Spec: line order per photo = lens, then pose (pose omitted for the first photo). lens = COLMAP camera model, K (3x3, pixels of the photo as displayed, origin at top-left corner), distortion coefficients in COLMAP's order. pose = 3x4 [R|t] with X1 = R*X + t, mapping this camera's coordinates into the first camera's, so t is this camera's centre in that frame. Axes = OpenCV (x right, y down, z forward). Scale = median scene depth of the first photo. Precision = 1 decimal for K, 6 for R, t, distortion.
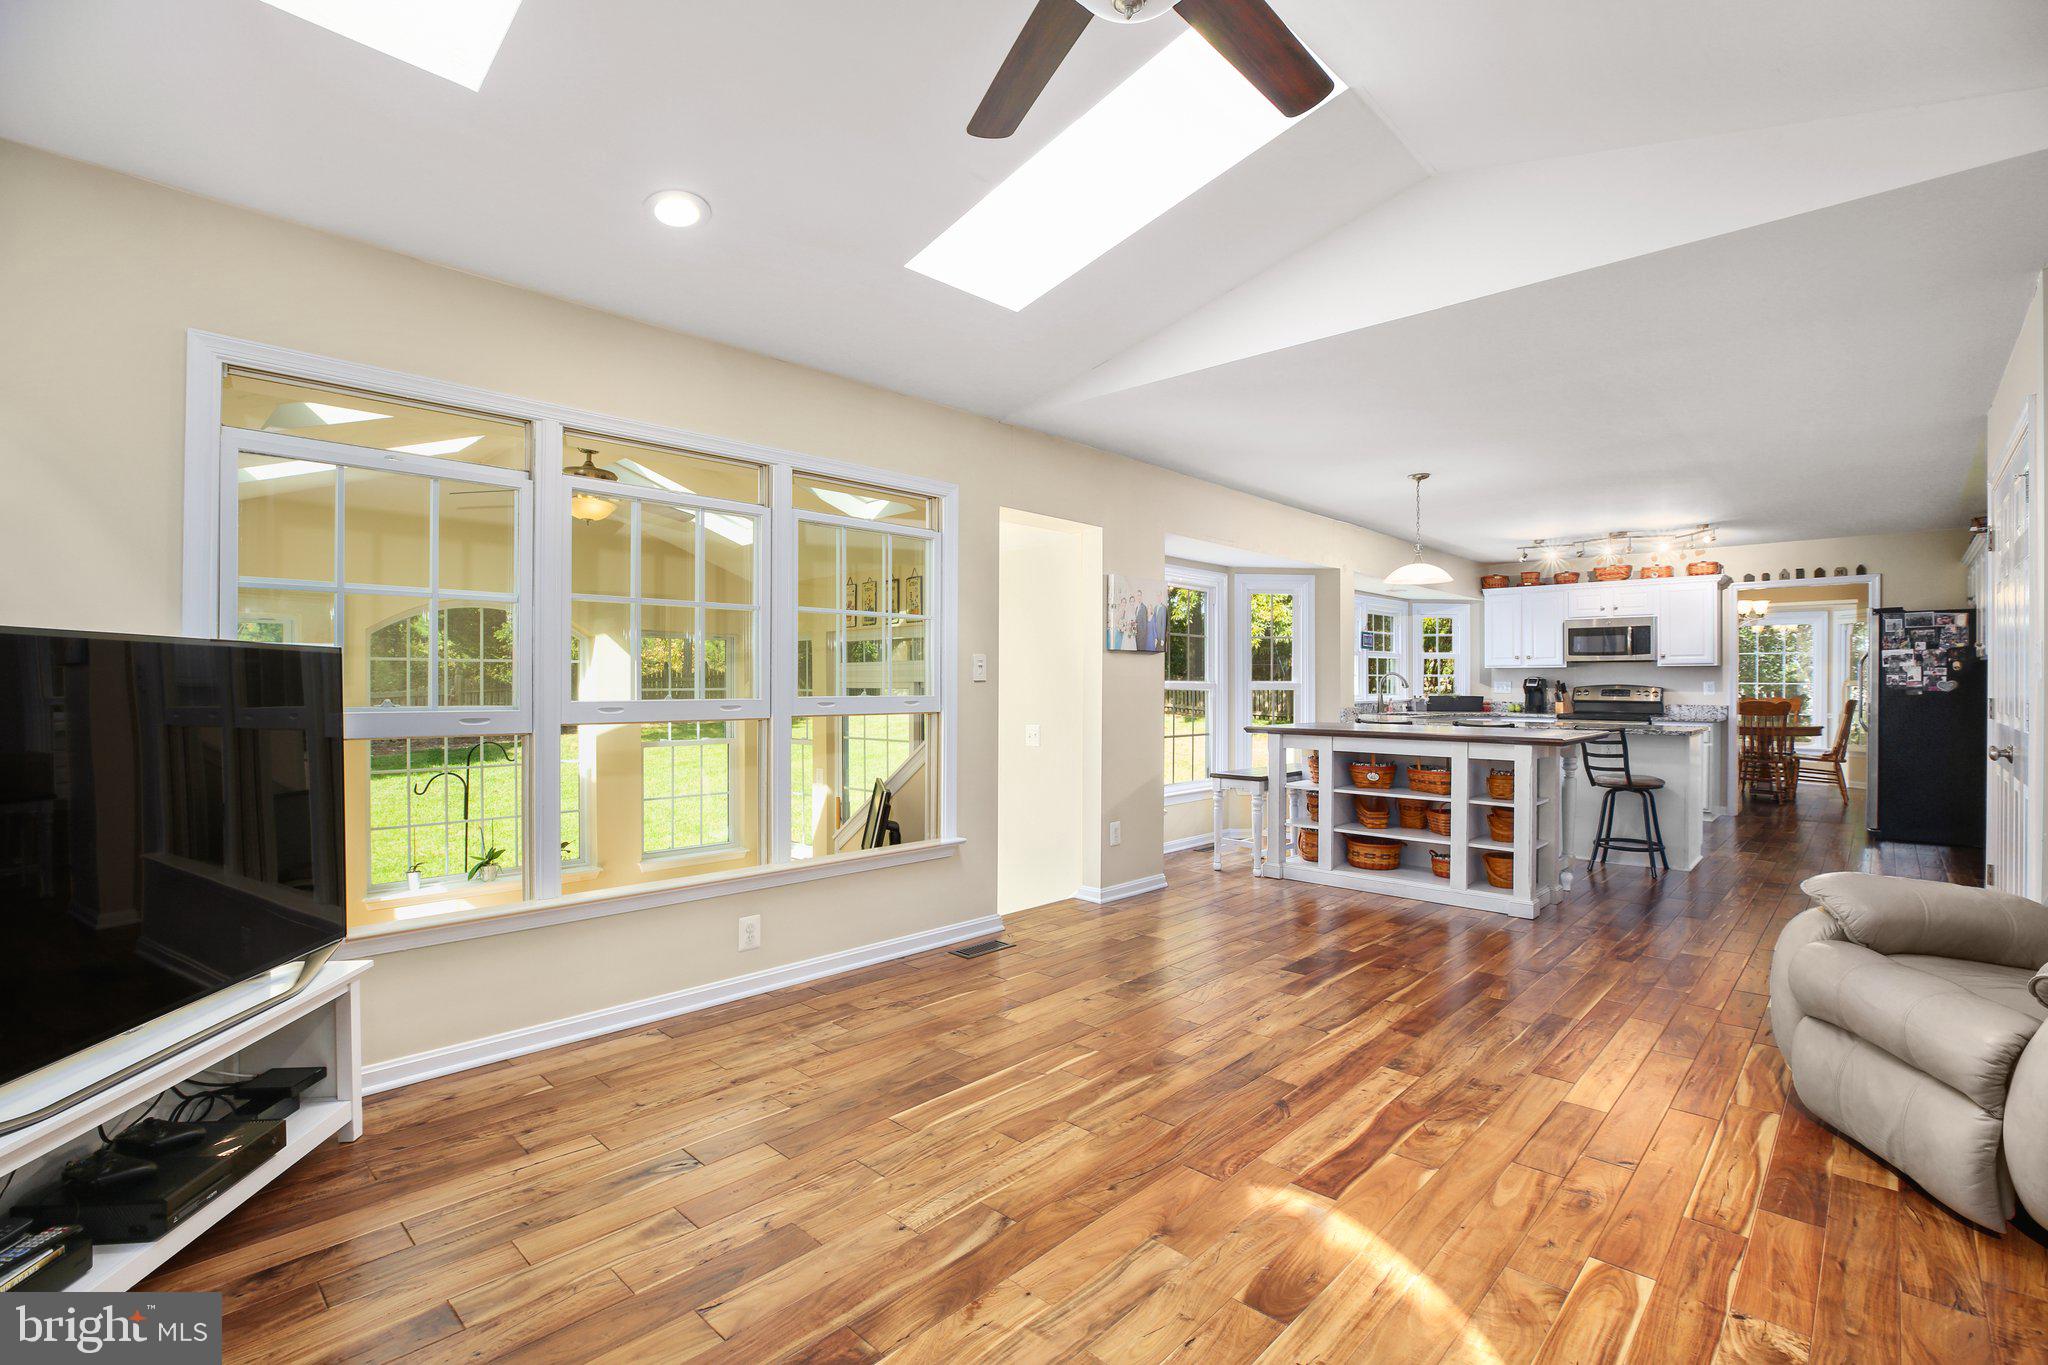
lens RADIAL K [[938.7, 0, 1031.3], [0, 938.7, 681.8], [0, 0, 1]] dist [-0.036842, 0.008476]
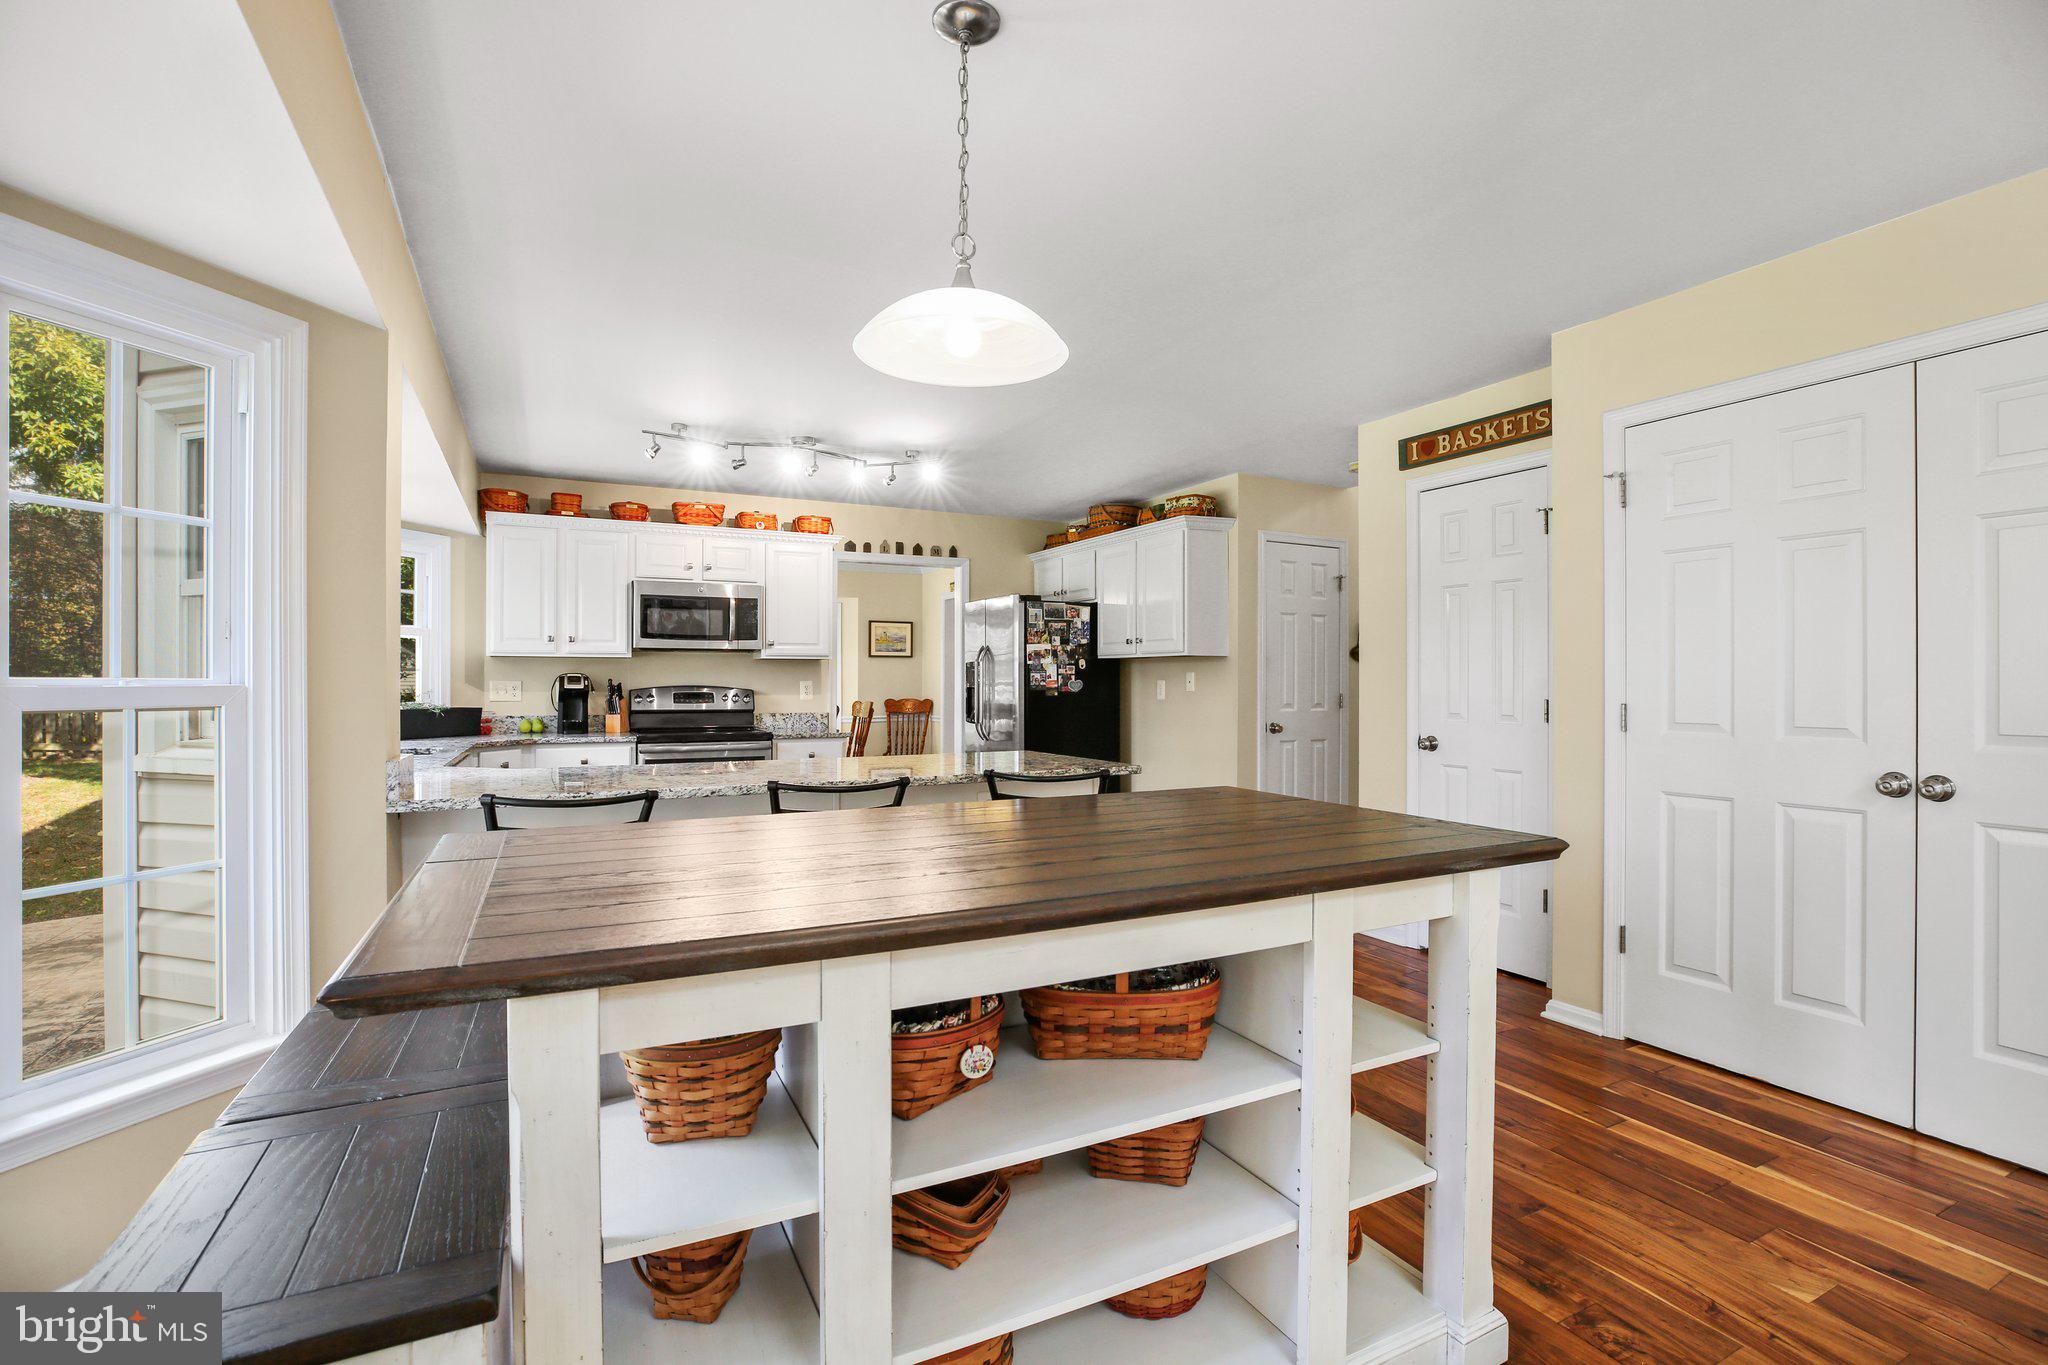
lens RADIAL K [[938.7, 0, 1032.7], [0, 938.7, 687.0], [0, 0, 1]] dist [-0.036842, 0.008476]
pose [[0.323450, -0.005228, 0.946231, 0.083957], [-0.000759, 0.999983, 0.005784, 0.000411], [-0.946245, -0.002589, 0.323441, 0.592653]]
